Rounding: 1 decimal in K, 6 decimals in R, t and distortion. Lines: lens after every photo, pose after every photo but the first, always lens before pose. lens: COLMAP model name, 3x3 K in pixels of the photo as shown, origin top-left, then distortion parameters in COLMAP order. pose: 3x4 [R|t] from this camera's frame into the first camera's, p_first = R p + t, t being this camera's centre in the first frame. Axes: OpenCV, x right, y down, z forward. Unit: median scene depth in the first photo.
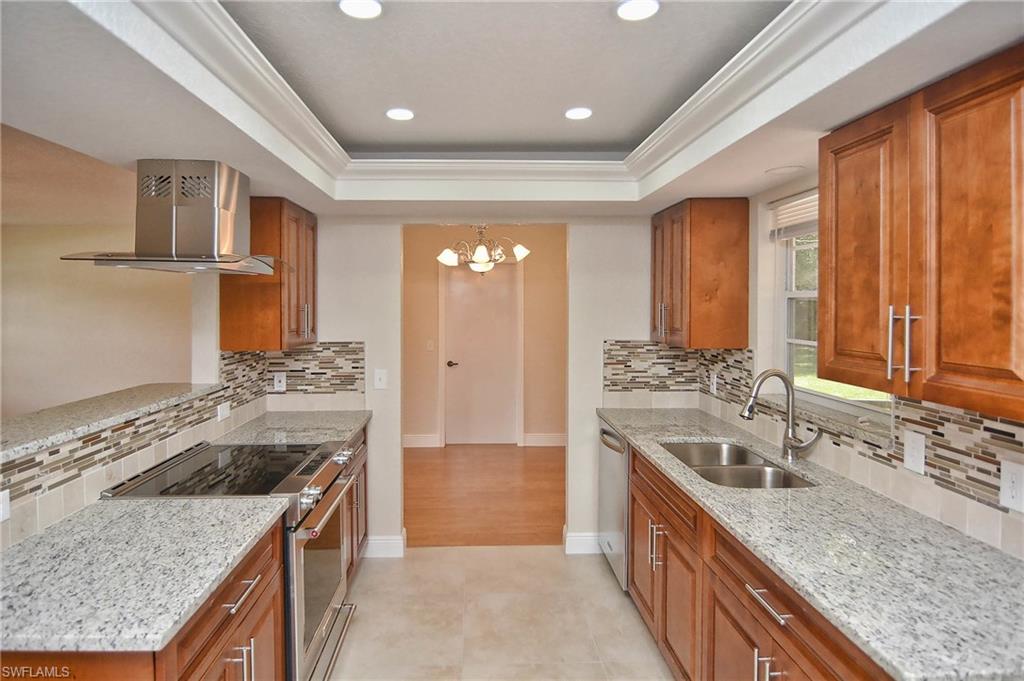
lens RADIAL K [[576.4, 0, 478.2], [0, 576.4, 311.3], [0, 0, 1]] dist [-0.012403, -0.005192]
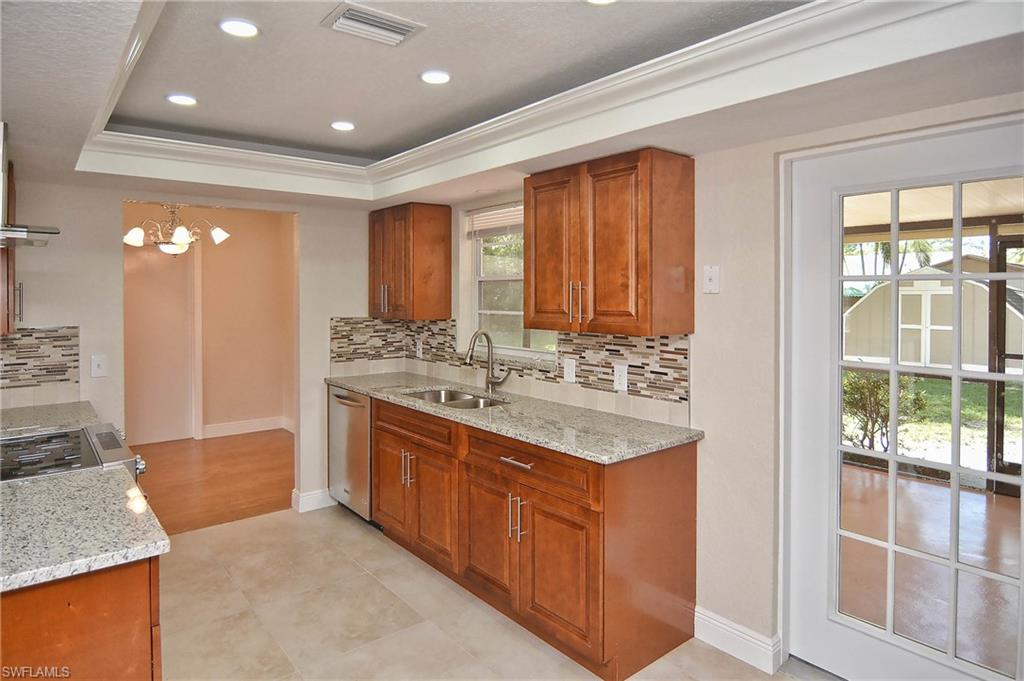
lens RADIAL K [[606.7, 0, 480.7], [0, 606.7, 302.7], [0, 0, 1]] dist [-0.006698, -0.007778]
pose [[0.804837, -0.008435, 0.593436, -0.315913], [0.009577, 0.999953, 0.001225, 0.026470], [-0.593418, 0.004697, 0.804880, -0.176858]]
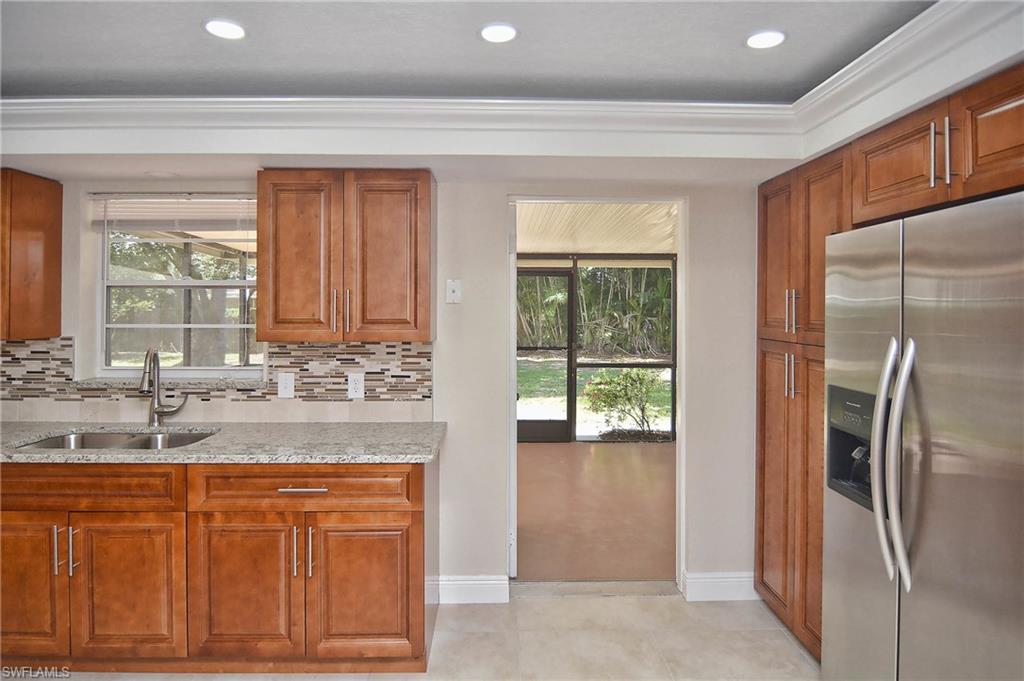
lens RADIAL K [[576.4, 0, 507.0], [0, 576.4, 309.6], [0, 0, 1]] dist [-0.012403, -0.005192]
pose [[-0.006383, -0.000750, 0.999979, -0.510005], [0.013399, 0.999910, 0.000836, 0.028696], [-0.999890, 0.013404, -0.006373, 0.253431]]
